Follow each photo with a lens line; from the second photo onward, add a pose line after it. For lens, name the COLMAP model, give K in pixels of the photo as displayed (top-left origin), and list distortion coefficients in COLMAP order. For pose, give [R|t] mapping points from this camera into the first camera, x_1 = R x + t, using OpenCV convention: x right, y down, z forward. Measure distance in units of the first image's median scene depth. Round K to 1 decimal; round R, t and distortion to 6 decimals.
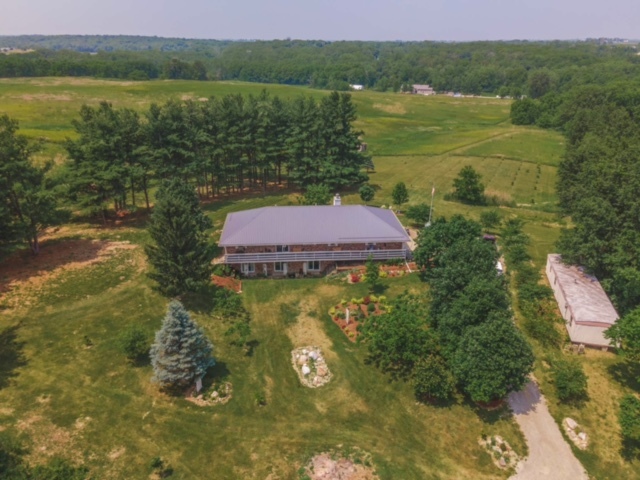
lens RADIAL K [[468.9, 0, 321.1], [0, 468.9, 239.7], [0, 0, 1]] dist [0.033260, 0.020319]
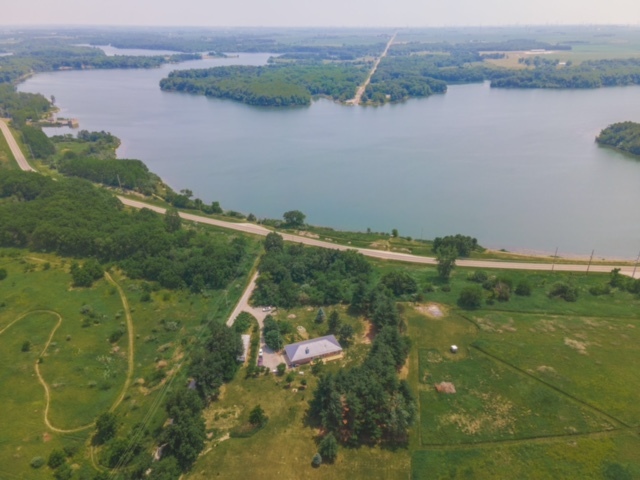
lens RADIAL K [[468.9, 0, 318.3], [0, 468.9, 238.2], [0, 0, 1]] dist [0.033260, 0.020319]
pose [[-0.964595, 0.107125, -0.240999, 0.769343], [-0.104314, 0.684308, 0.721693, -3.428155], [0.242229, 0.721282, -0.648905, 3.020195]]
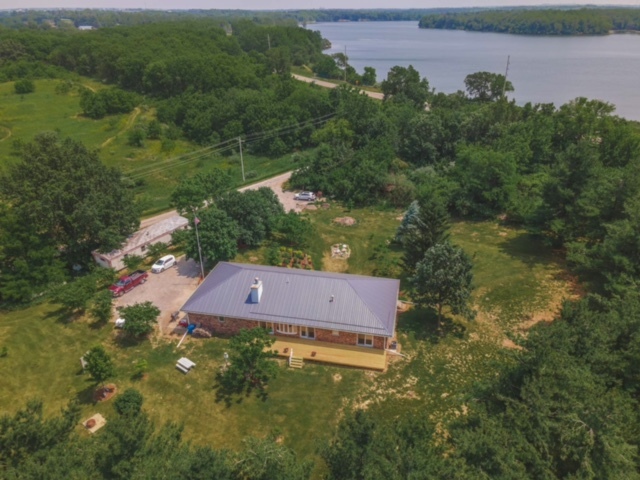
lens RADIAL K [[468.9, 0, 320.5], [0, 468.9, 243.5], [0, 0, 1]] dist [0.033260, 0.020319]
pose [[-0.959189, -0.131022, 0.250577, -0.312332], [0.105556, 0.656197, 0.747171, -0.858569], [-0.262324, 0.743128, -0.615587, 1.687669]]
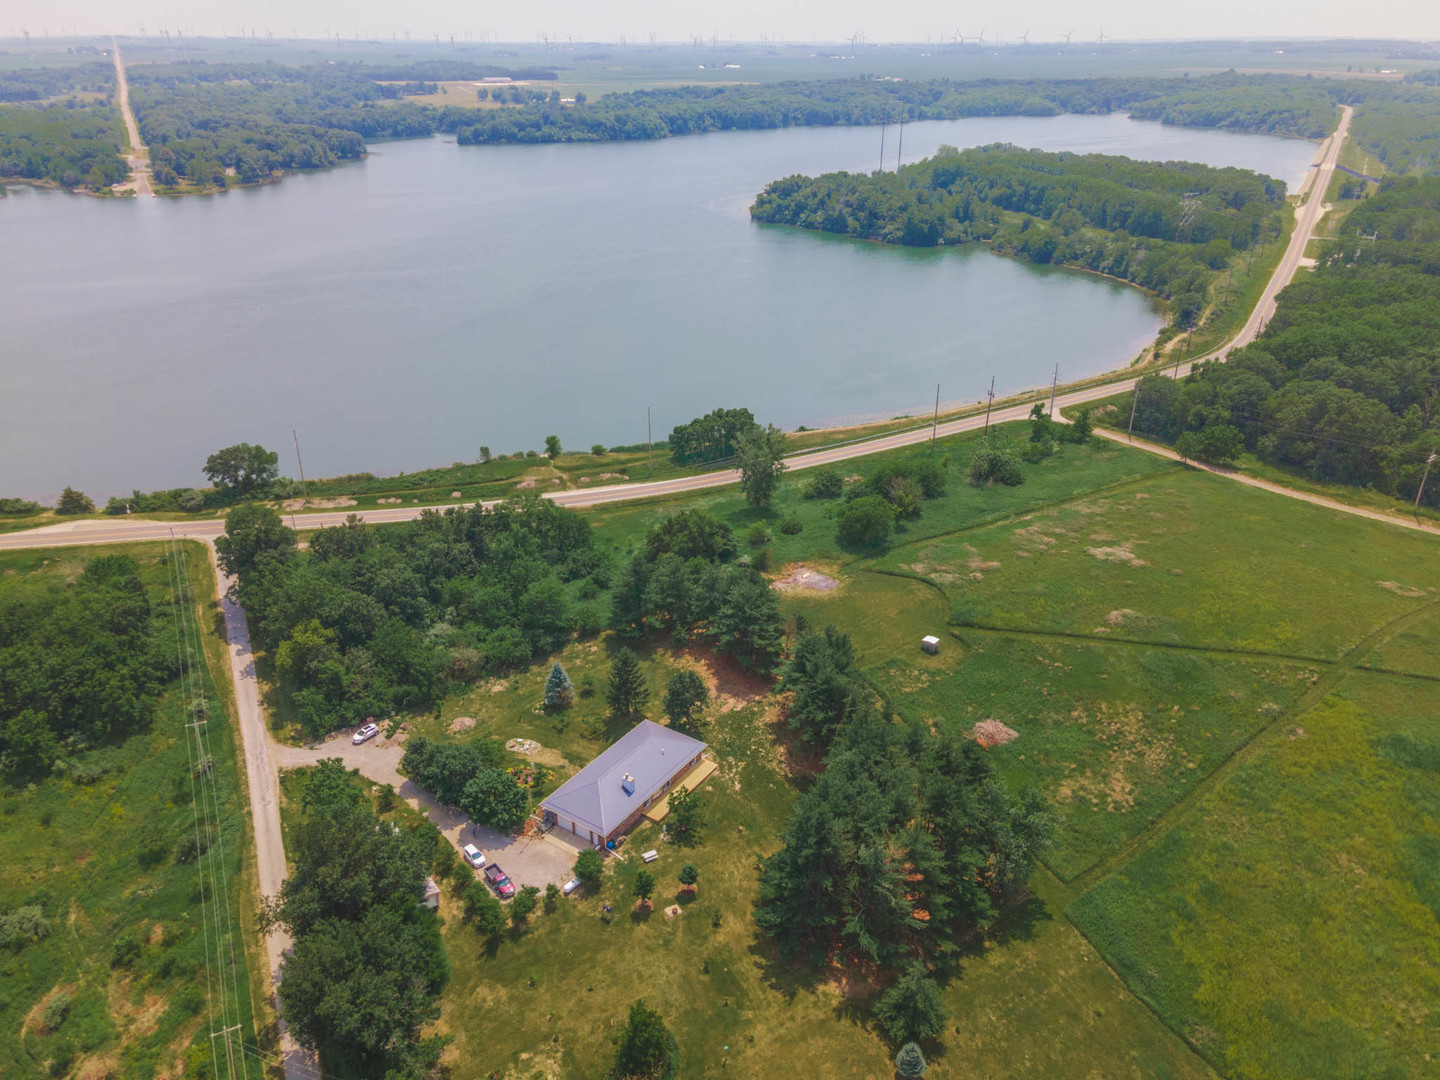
lens RADIAL K [[1055.0, 0, 717.4], [0, 1055.0, 536.1], [0, 0, 1]] dist [0.033260, 0.020319]
pose [[-0.623470, 0.327119, -0.710126, 1.599991], [-0.308050, 0.732019, 0.607663, -2.249403], [0.718603, 0.597614, -0.355622, 1.943476]]
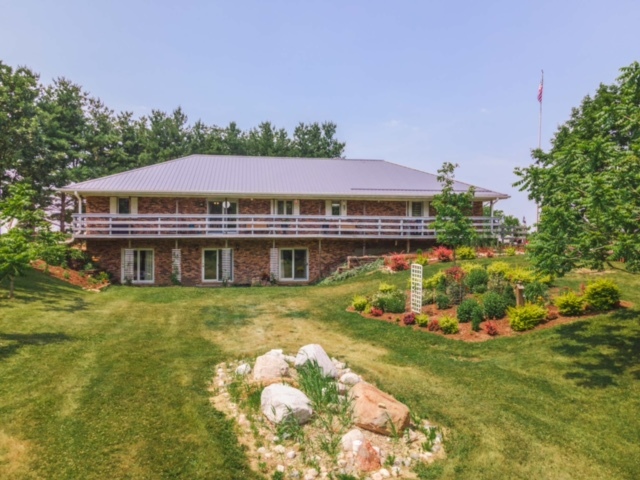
lens RADIAL K [[468.9, 0, 319.5], [0, 468.9, 238.7], [0, 0, 1]] dist [0.033260, 0.020319]
pose [[0.997588, -0.008066, 0.068946, -0.024765], [0.034892, 0.916902, -0.397584, 0.231974], [-0.060010, 0.399030, 0.914972, 0.656689]]
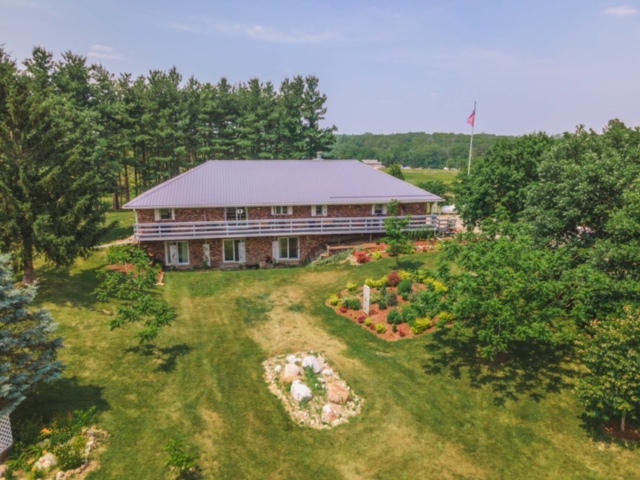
lens RADIAL K [[468.9, 0, 321.9], [0, 468.9, 240.6], [0, 0, 1]] dist [0.033260, 0.020319]
pose [[0.993468, -0.028535, 0.110489, -0.045047], [0.049079, 0.980950, -0.187959, 0.178748], [-0.103021, 0.192154, 0.975942, 0.444640]]
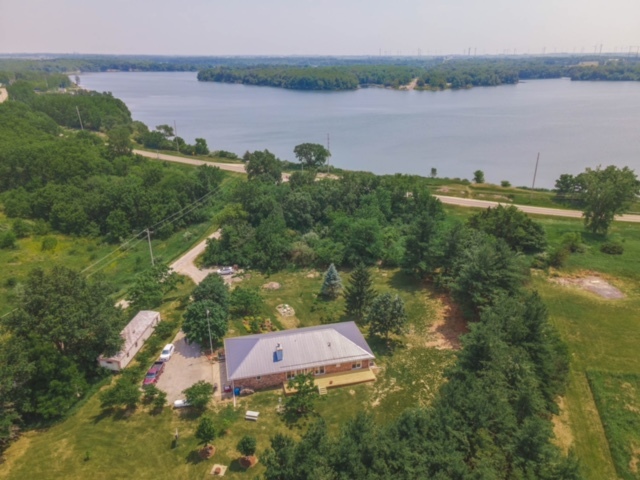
lens RADIAL K [[468.9, 0, 321.0], [0, 468.9, 241.0], [0, 0, 1]] dist [0.033260, 0.020319]
pose [[-0.986488, 0.052001, -0.155361, 0.118571], [-0.071817, 0.715070, 0.695354, -1.297413], [0.147253, 0.697116, -0.701674, 1.966346]]
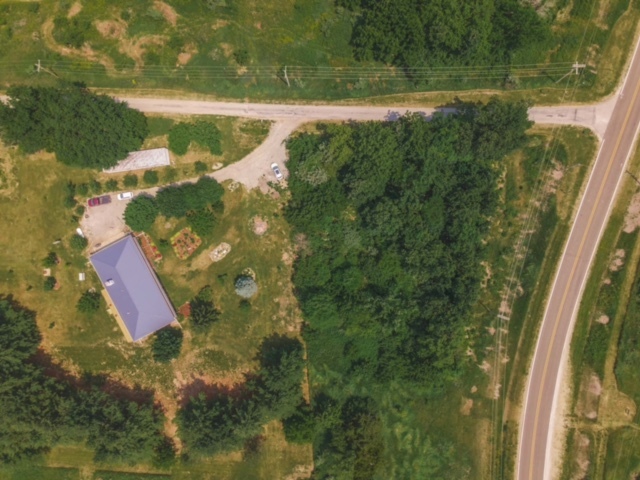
lens RADIAL K [[468.9, 0, 324.0], [0, 468.9, 241.3], [0, 0, 1]] dist [0.033260, 0.020319]
pose [[-0.396722, -0.917933, -0.003262, -0.160602], [0.362866, -0.160089, 0.917987, -1.648025], [-0.843173, 0.363002, 0.396598, -0.504625]]
